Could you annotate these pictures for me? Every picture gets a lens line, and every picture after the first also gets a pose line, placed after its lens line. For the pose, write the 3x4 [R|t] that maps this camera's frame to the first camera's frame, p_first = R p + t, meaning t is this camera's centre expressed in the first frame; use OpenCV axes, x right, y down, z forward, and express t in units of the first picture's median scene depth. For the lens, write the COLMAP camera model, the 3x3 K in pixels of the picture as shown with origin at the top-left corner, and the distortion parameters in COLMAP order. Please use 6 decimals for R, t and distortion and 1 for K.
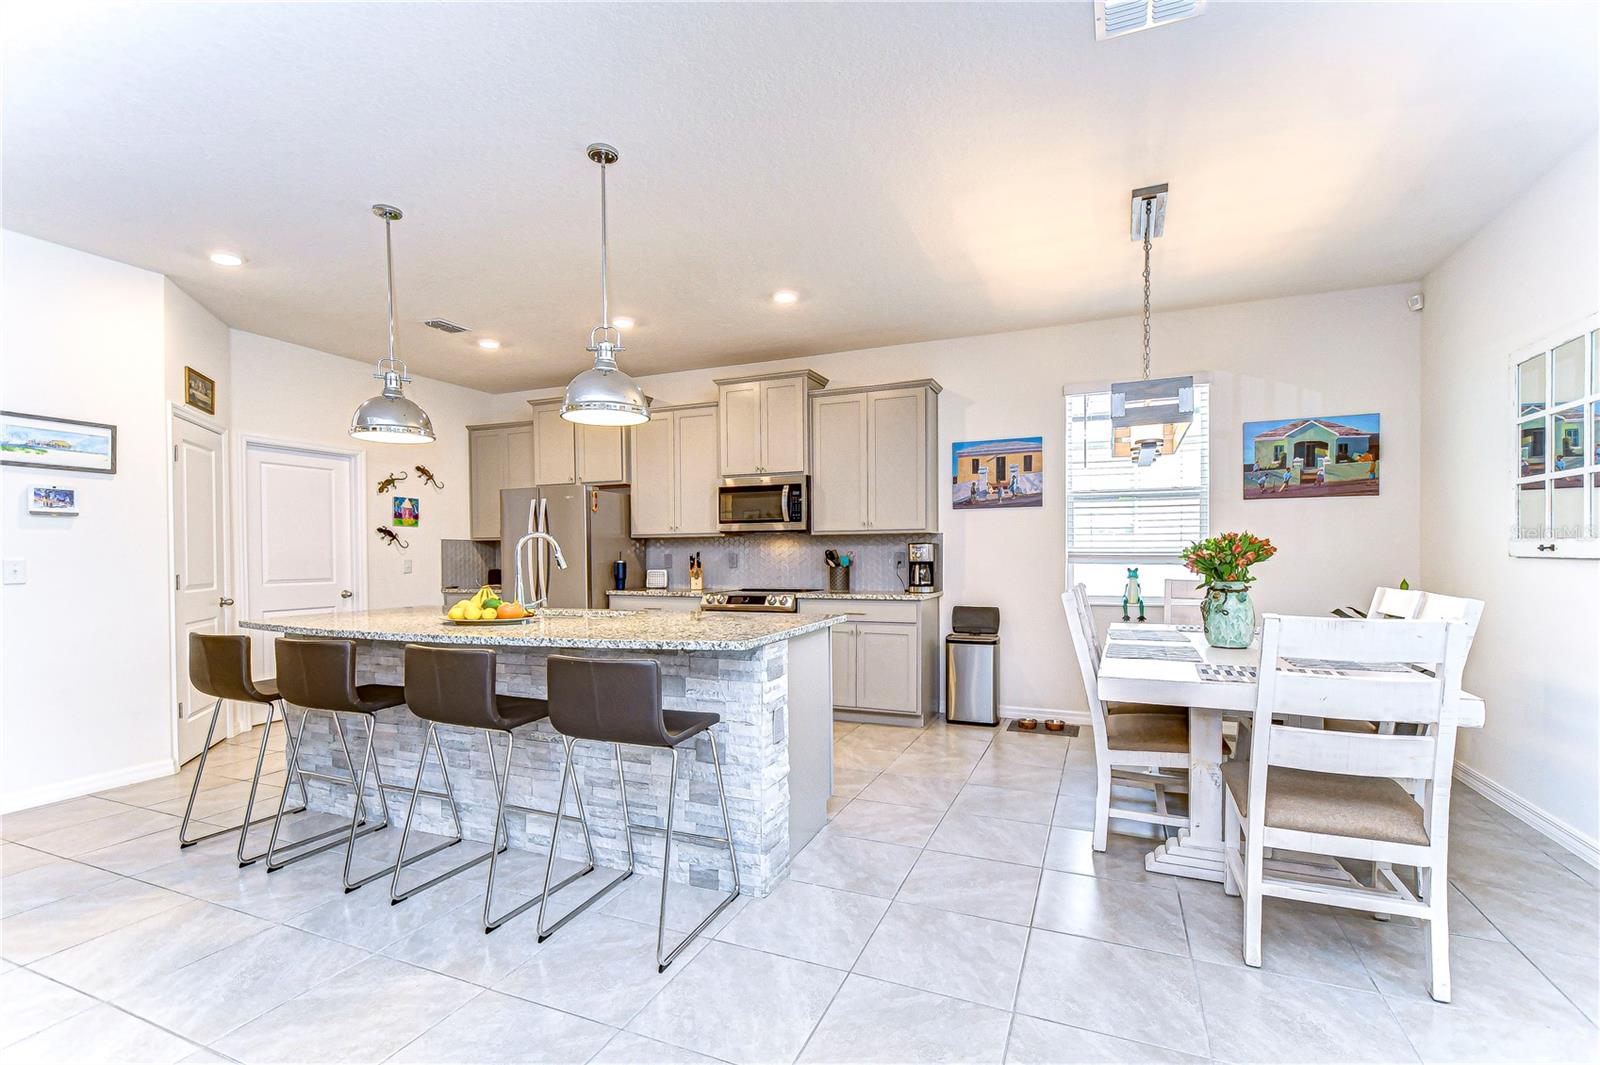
lens RADIAL K [[721.8, 0, 796.9], [0, 721.8, 560.0], [0, 0, 1]] dist [0.012303, -0.009786]
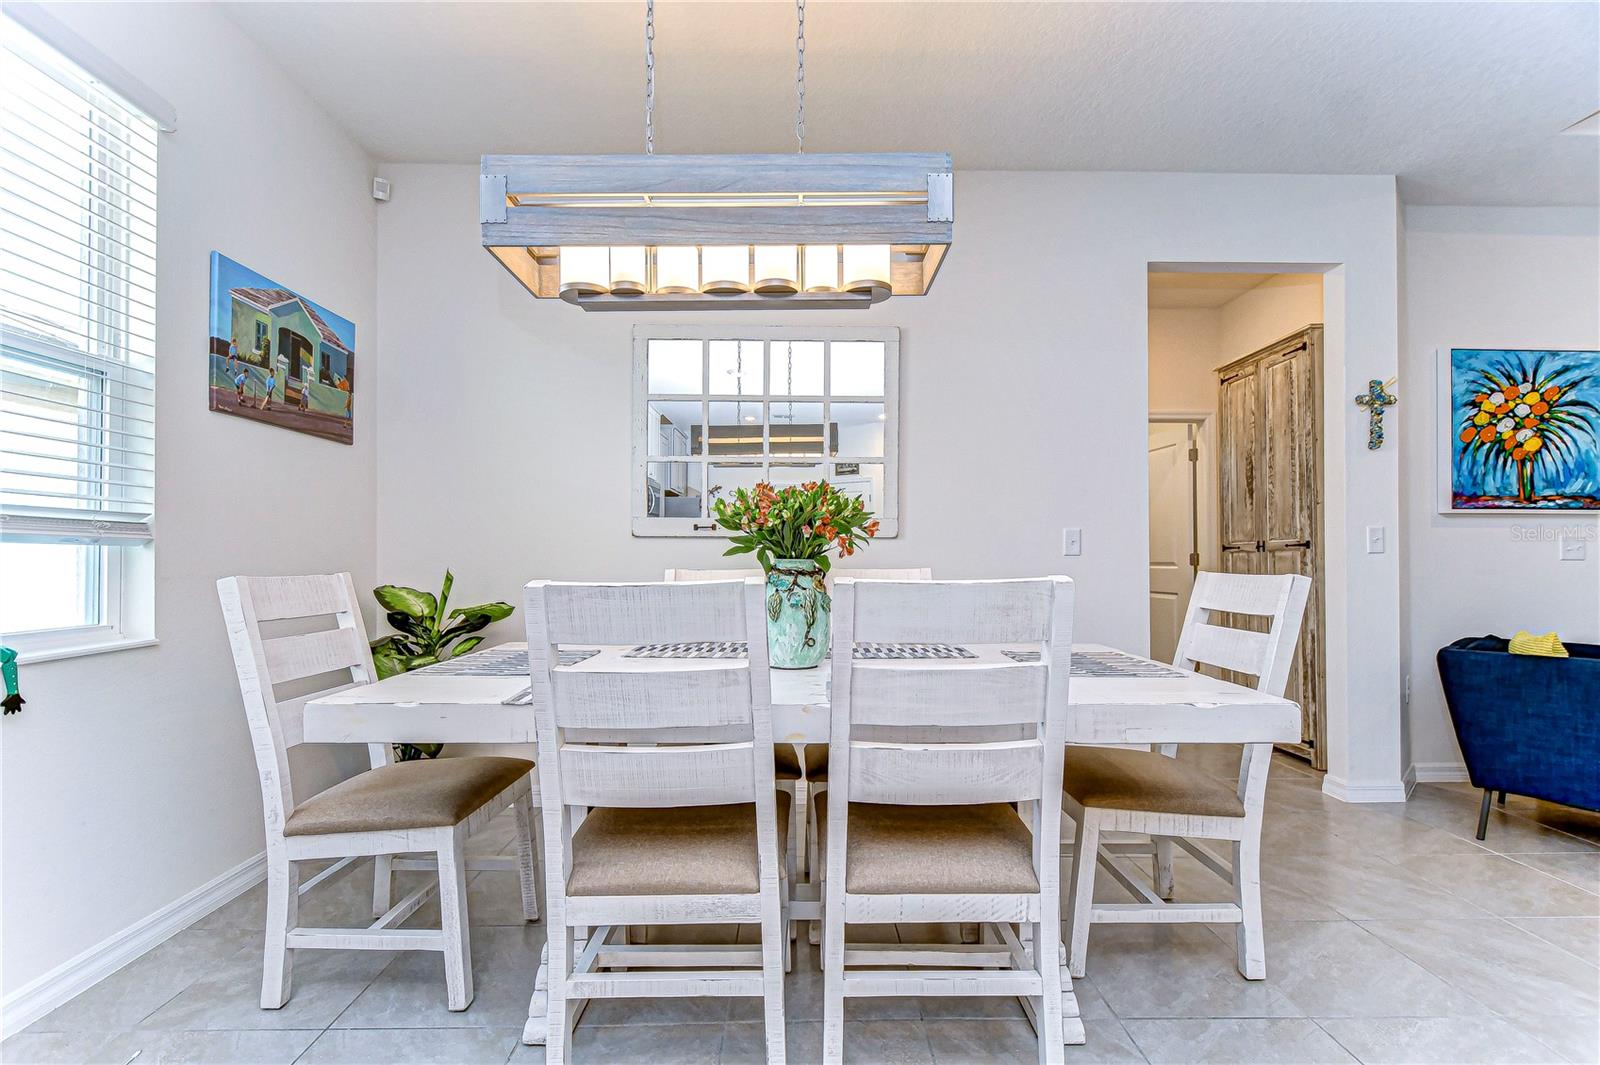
lens RADIAL K [[723.6, 0, 804.4], [0, 723.6, 552.1], [0, 0, 1]] dist [0.000271, -0.006056]
pose [[-0.415617, 0.015171, 0.909413, 0.019384], [0.012769, 0.999860, -0.010844, 0.018266], [-0.909450, 0.007105, -0.415752, 0.745924]]
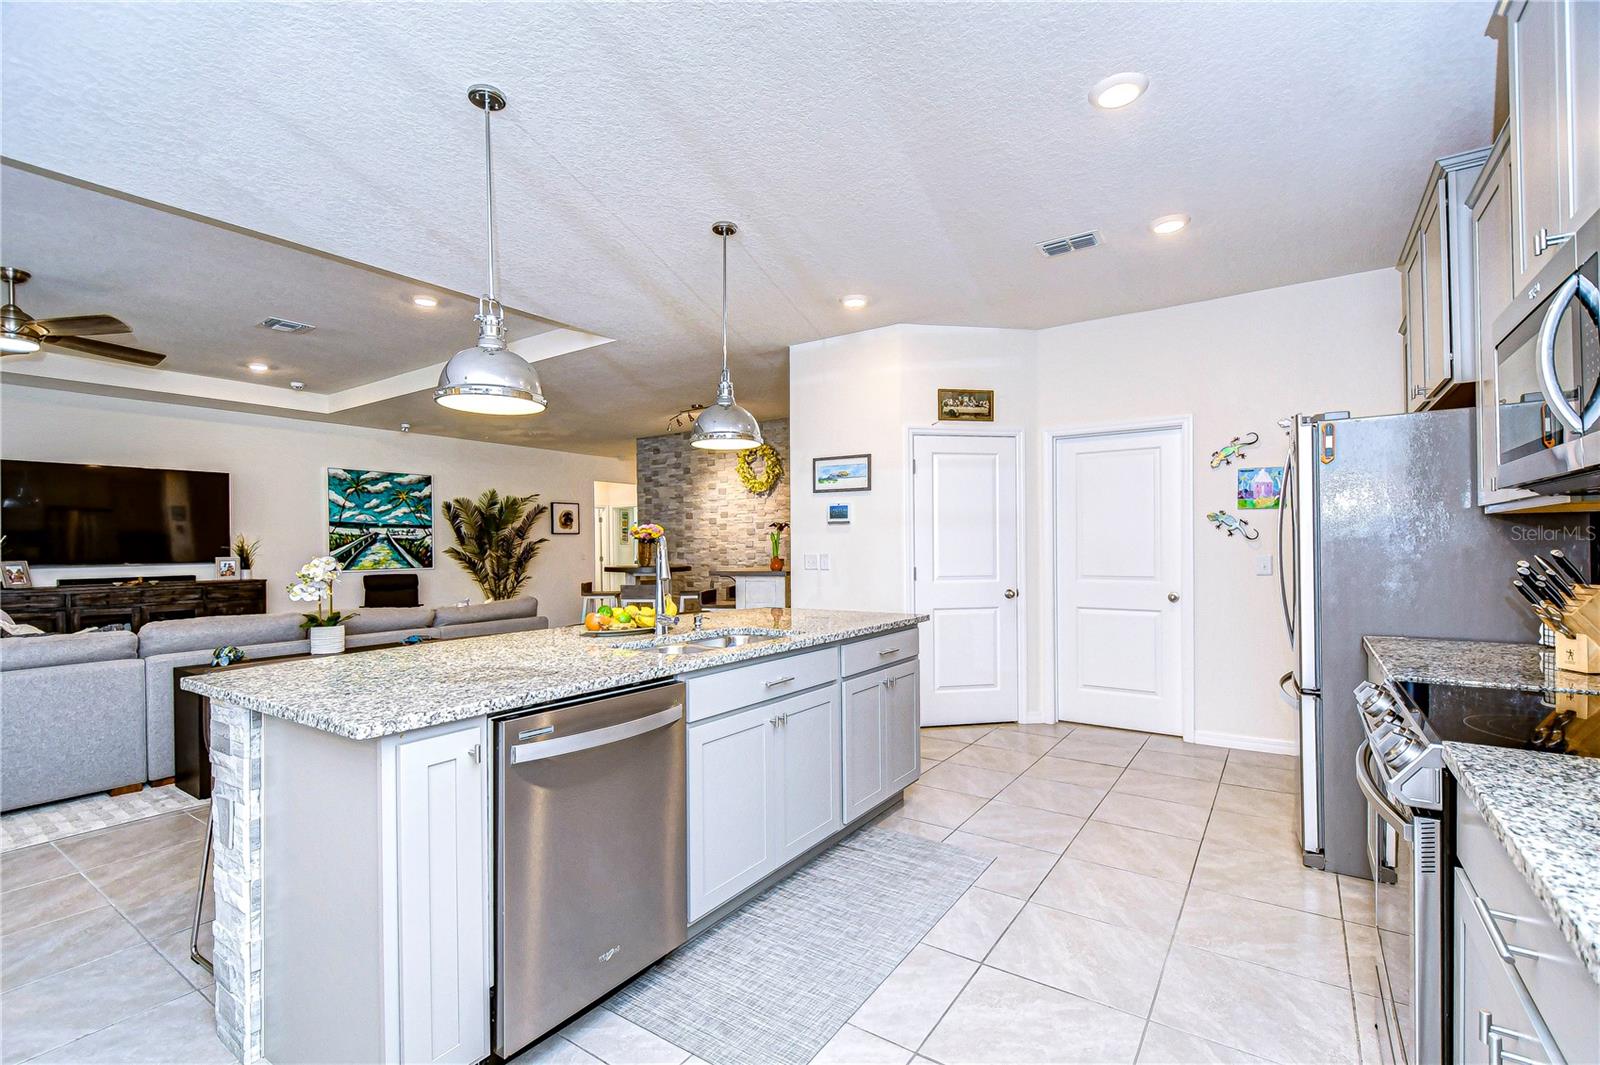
lens RADIAL K [[704.6, 0, 802.6], [0, 704.6, 547.0], [0, 0, 1]] dist [0.008294, -0.006387]
pose [[-0.191888, 0.010671, -0.981359, 0.264385], [0.000550, 0.999942, 0.010765, -0.020655], [0.981417, 0.001525, -0.191883, 0.832317]]
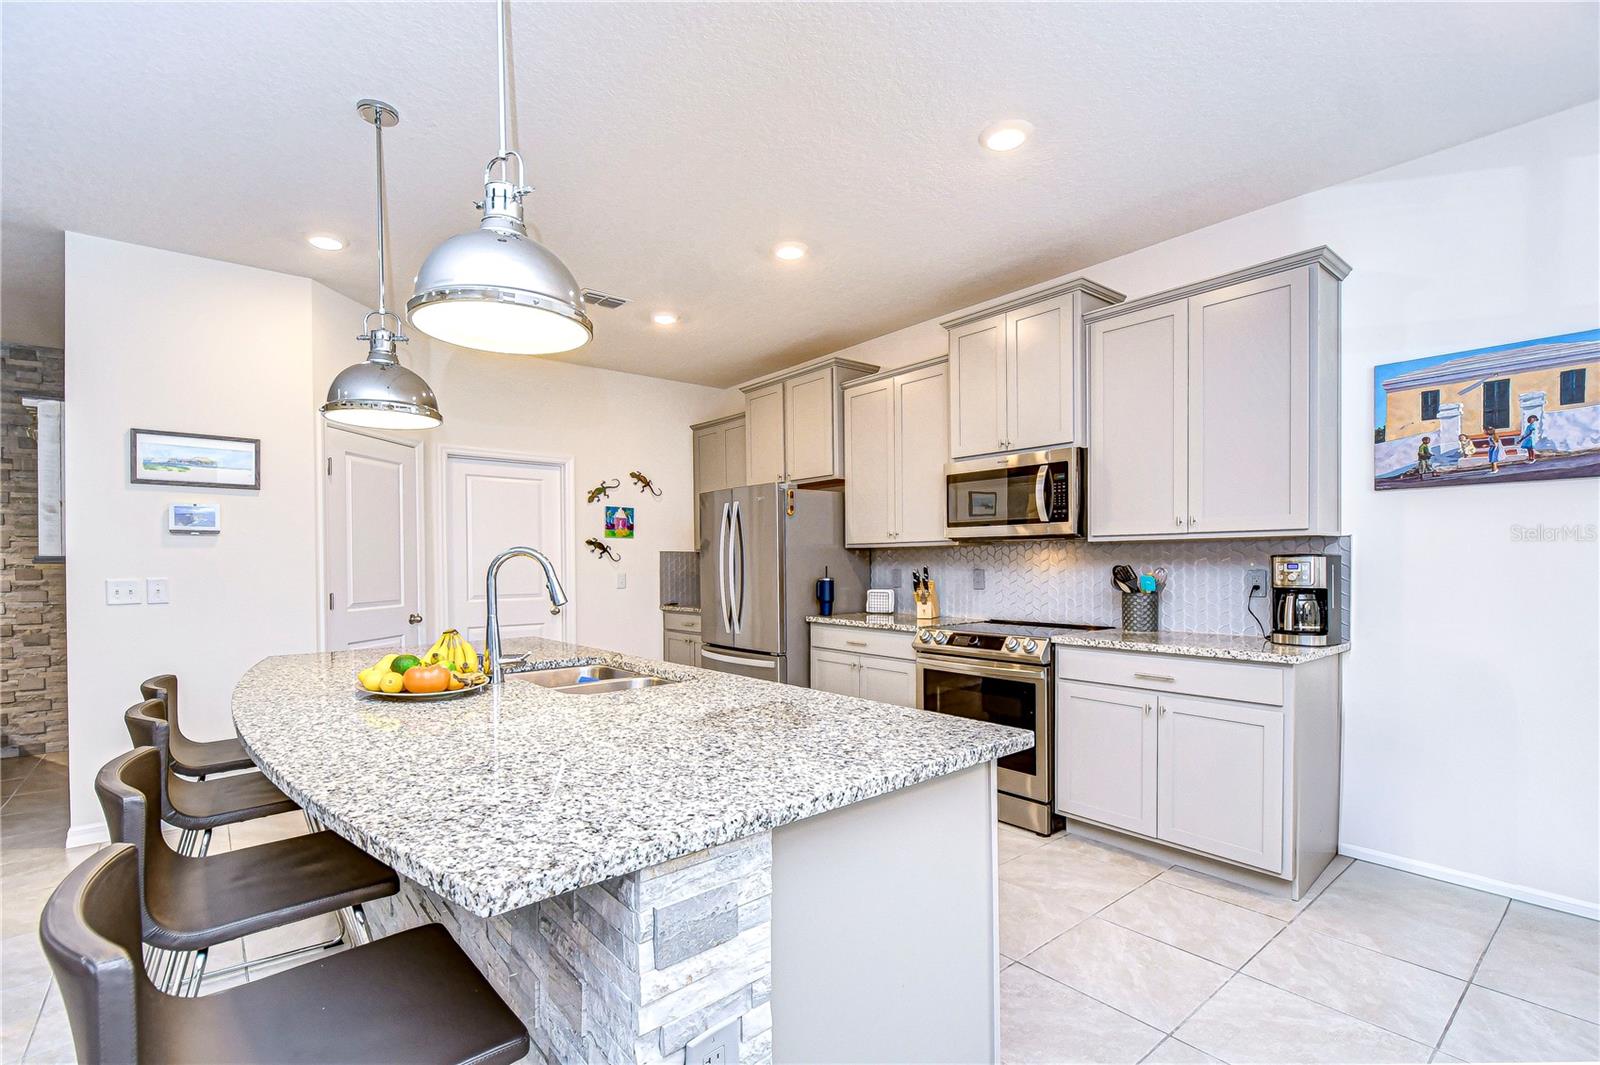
lens RADIAL K [[729.2, 0, 761.8], [0, 729.2, 570.4], [0, 0, 1]] dist [0.001829, -0.005072]
pose [[0.878784, 0.006407, -0.477177, 0.077766], [-0.003943, 0.999973, 0.006165, -0.013606], [0.477204, -0.003536, 0.878785, 0.321000]]
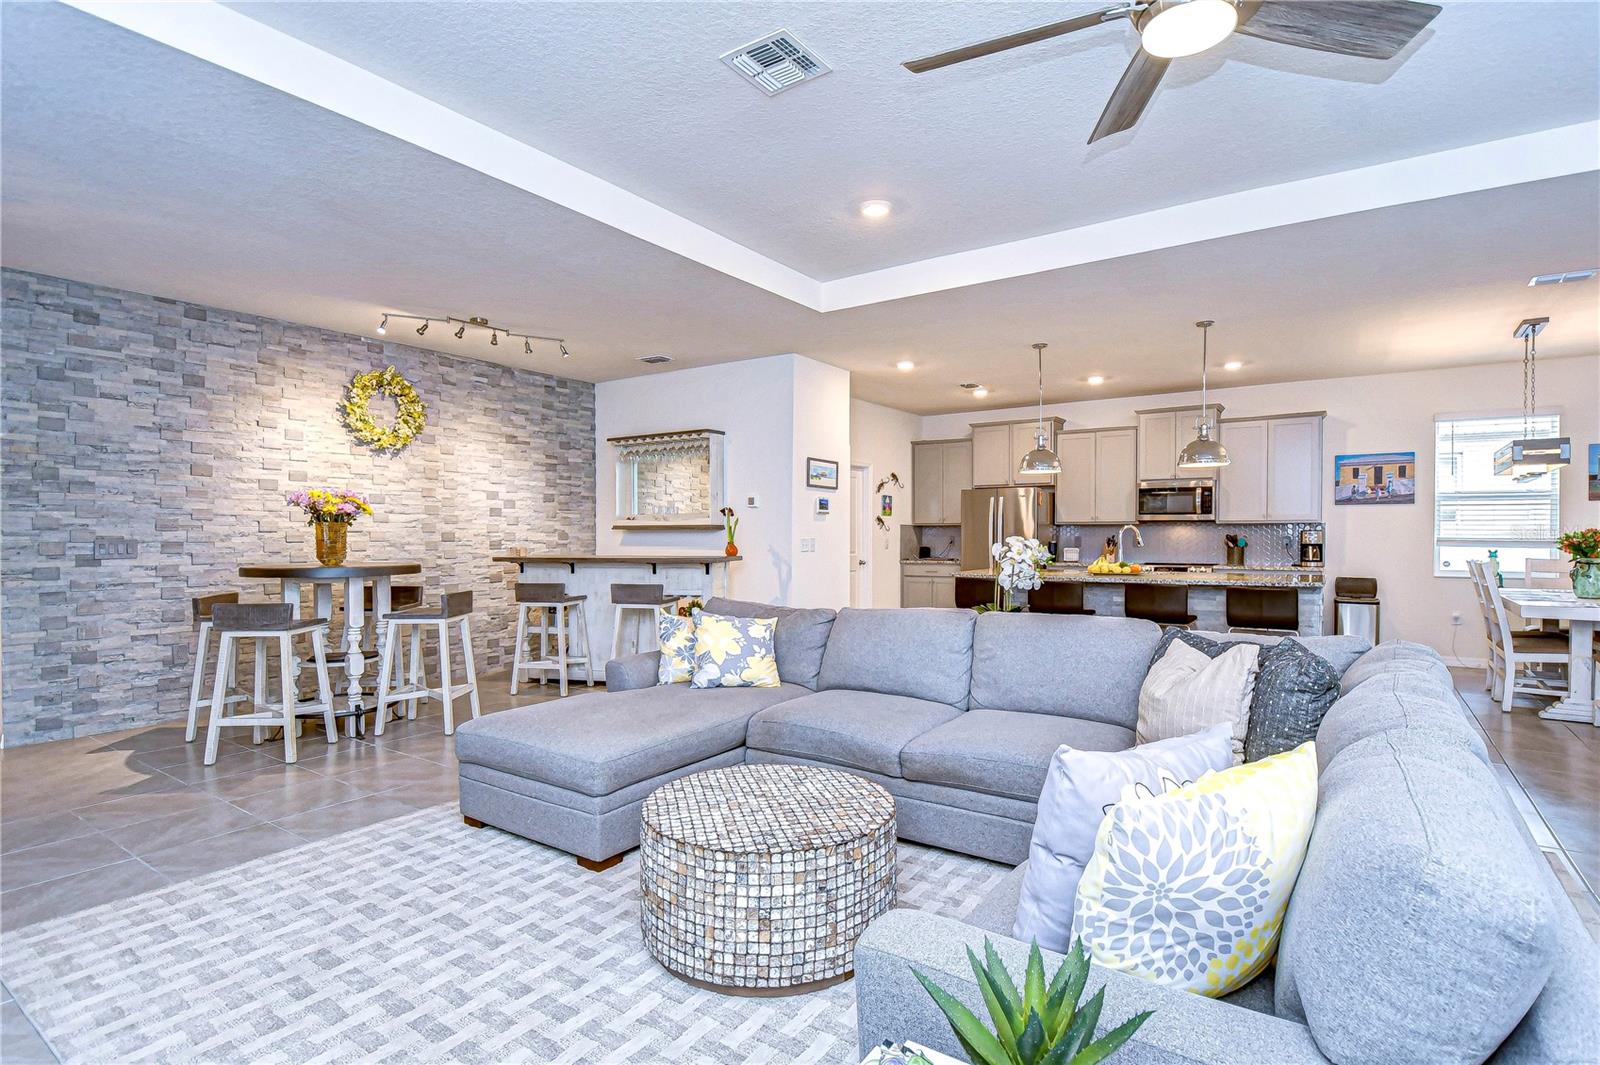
lens RADIAL K [[785.8, 0, 792.5], [0, 785.8, 539.9], [0, 0, 1]] dist [0.011198, -0.017719]
pose [[0.978794, 0.008827, -0.204656, -0.484520], [-0.008977, 0.999960, 0.000194, 0.003311], [0.204649, 0.001647, 0.978834, -0.656446]]
